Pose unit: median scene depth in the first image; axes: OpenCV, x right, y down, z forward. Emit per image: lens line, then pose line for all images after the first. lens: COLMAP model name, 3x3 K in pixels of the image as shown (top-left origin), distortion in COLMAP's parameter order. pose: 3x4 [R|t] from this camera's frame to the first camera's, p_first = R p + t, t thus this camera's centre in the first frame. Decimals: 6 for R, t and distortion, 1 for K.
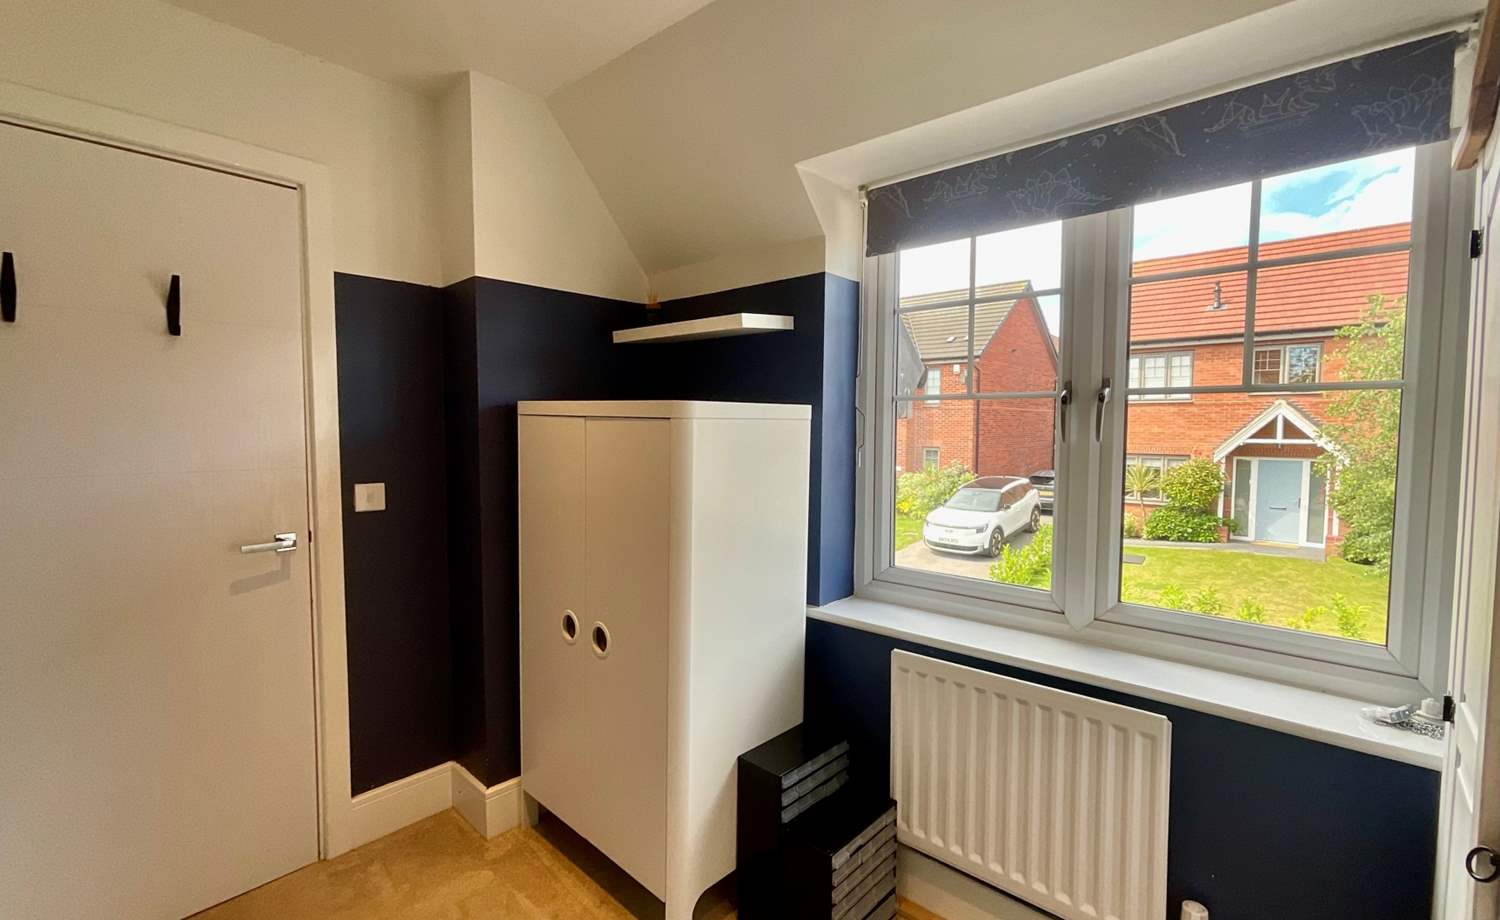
lens RADIAL K [[652.8, 0, 750.0], [0, 652.8, 460.0], [0, 0, 1]] dist [-0.000243, 0.000501]
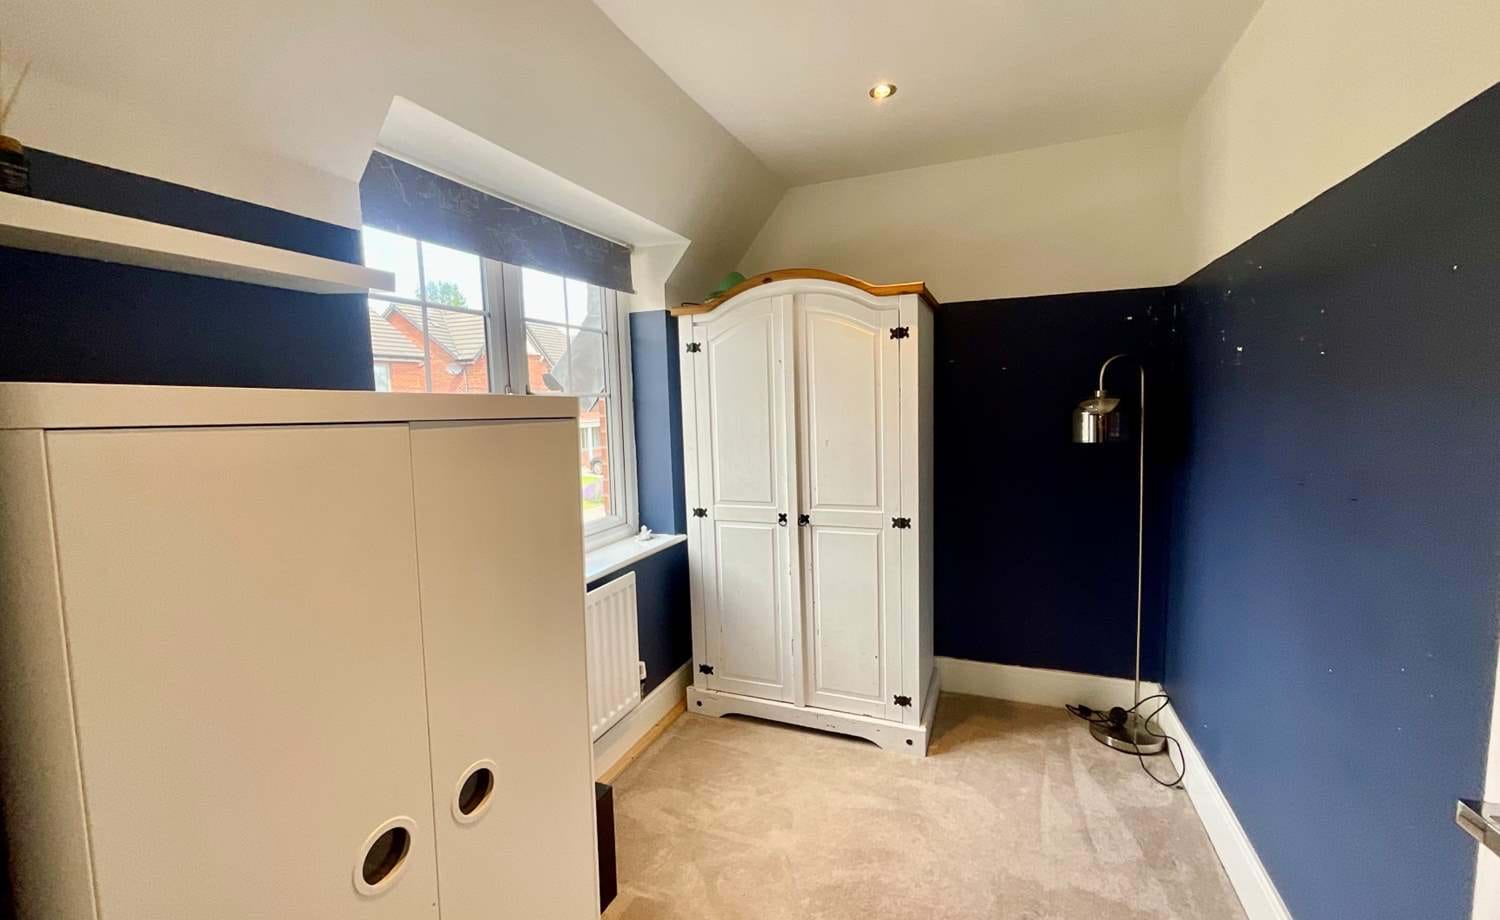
lens RADIAL K [[629.3, 0, 745.7], [0, 629.3, 460.8], [0, 0, 1]] dist [-0.003851, -0.000364]
pose [[-0.343422, -0.081714, 0.935620, -0.840418], [0.076838, 0.990424, 0.114704, -0.074477], [-0.936033, 0.111283, -0.333854, 0.938617]]
